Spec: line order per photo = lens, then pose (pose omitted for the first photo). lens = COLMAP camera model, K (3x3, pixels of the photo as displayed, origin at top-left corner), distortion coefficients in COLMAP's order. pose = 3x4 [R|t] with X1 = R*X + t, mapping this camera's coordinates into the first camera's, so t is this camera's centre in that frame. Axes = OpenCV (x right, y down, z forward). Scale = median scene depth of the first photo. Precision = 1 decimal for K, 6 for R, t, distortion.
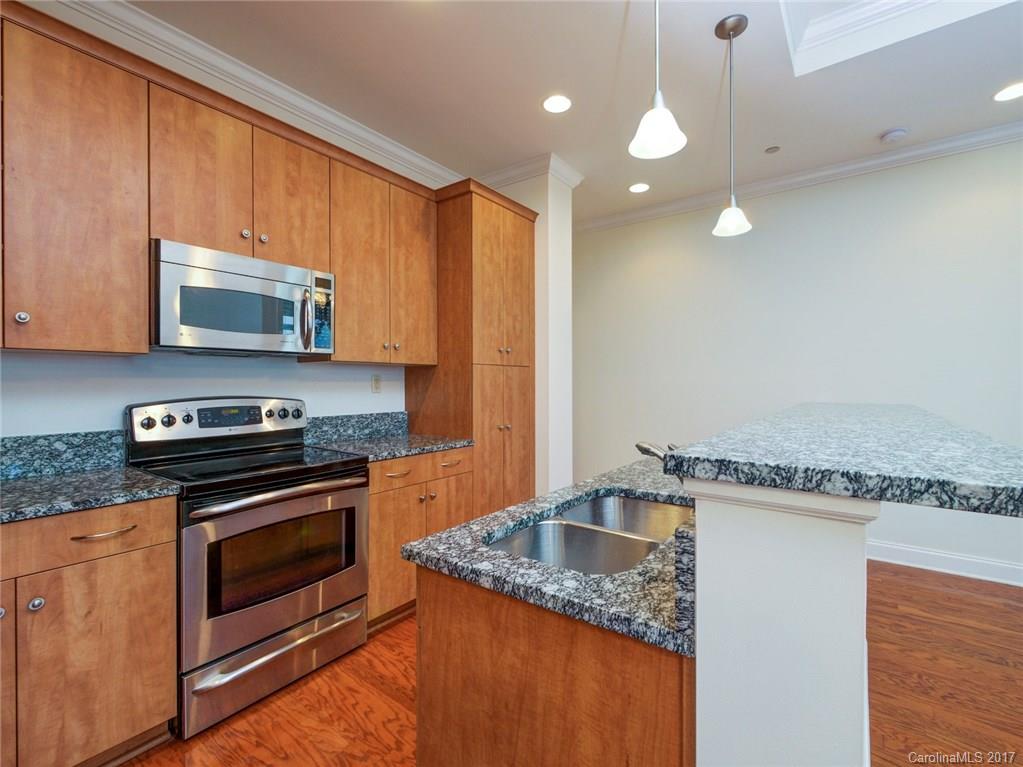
lens RADIAL K [[463.4, 0, 510.7], [0, 463.4, 382.5], [0, 0, 1]] dist [-0.004903, -0.000252]
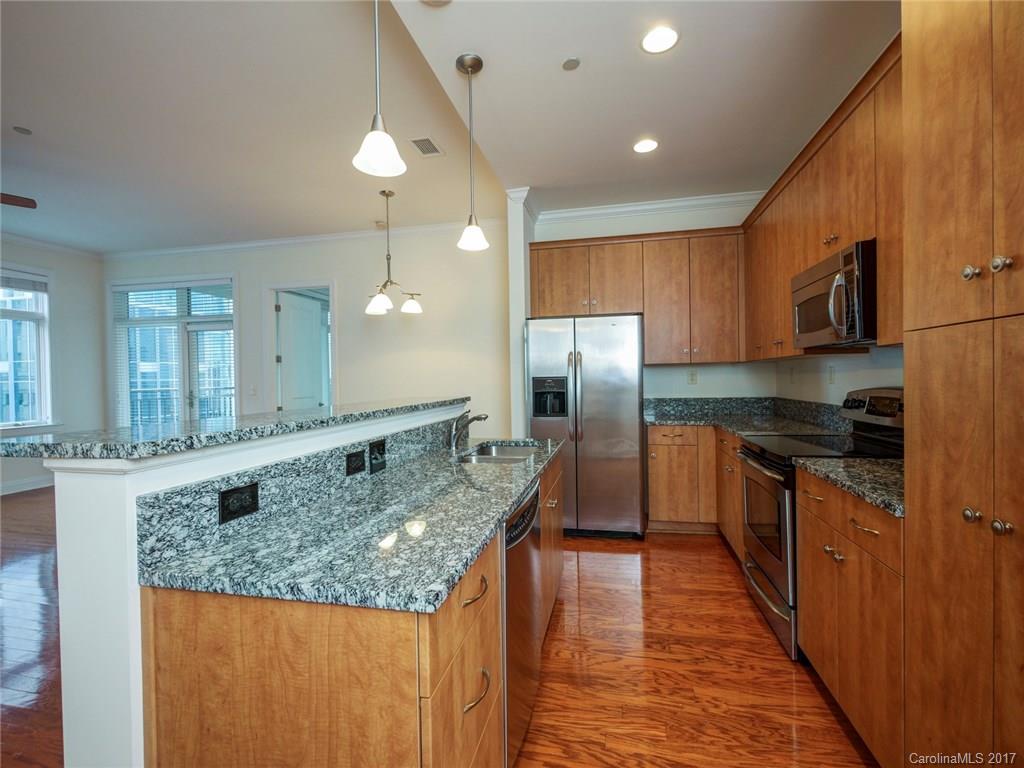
lens RADIAL K [[463.8, 0, 511.7], [0, 463.8, 384.2], [0, 0, 1]] dist [-0.004903, -0.000252]
pose [[-0.913394, 0.025661, -0.406267, 0.447877], [0.023069, 0.999670, 0.011276, -0.005099], [0.406423, 0.000928, -0.913685, 1.302018]]
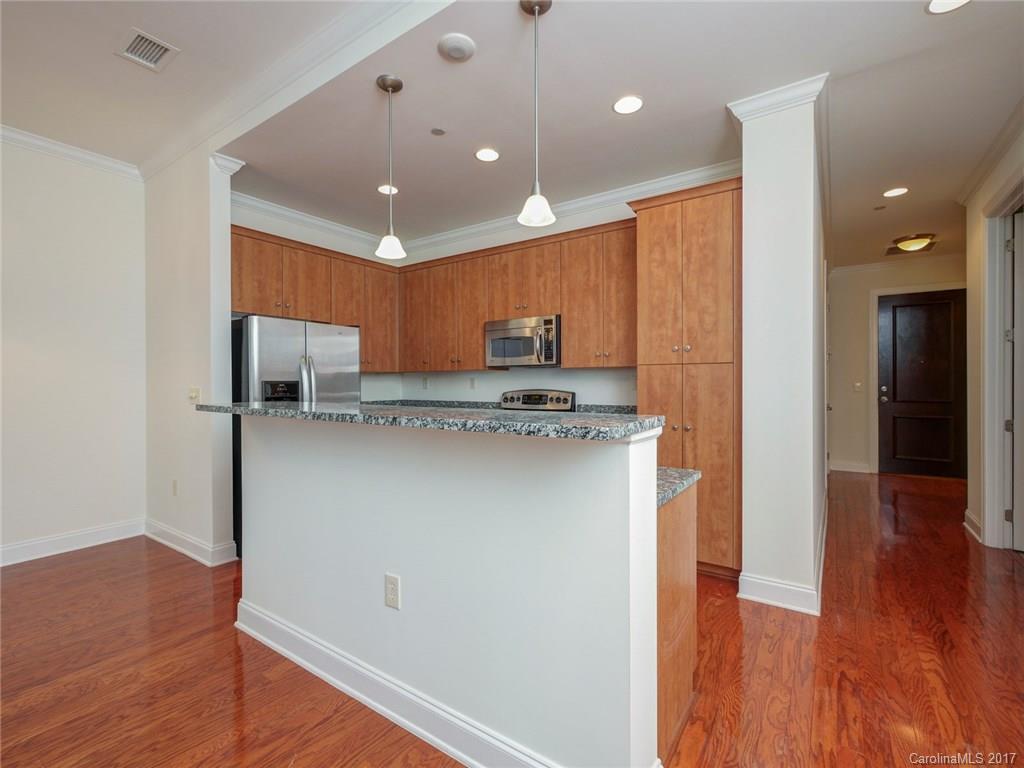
lens RADIAL K [[463.8, 0, 516.0], [0, 463.8, 383.5], [0, 0, 1]] dist [-0.004903, -0.000252]
pose [[0.032109, 0.006686, -0.999462, 1.073808], [0.007180, 0.999950, 0.006920, -0.005932], [0.999459, -0.007398, 0.032059, 0.702997]]
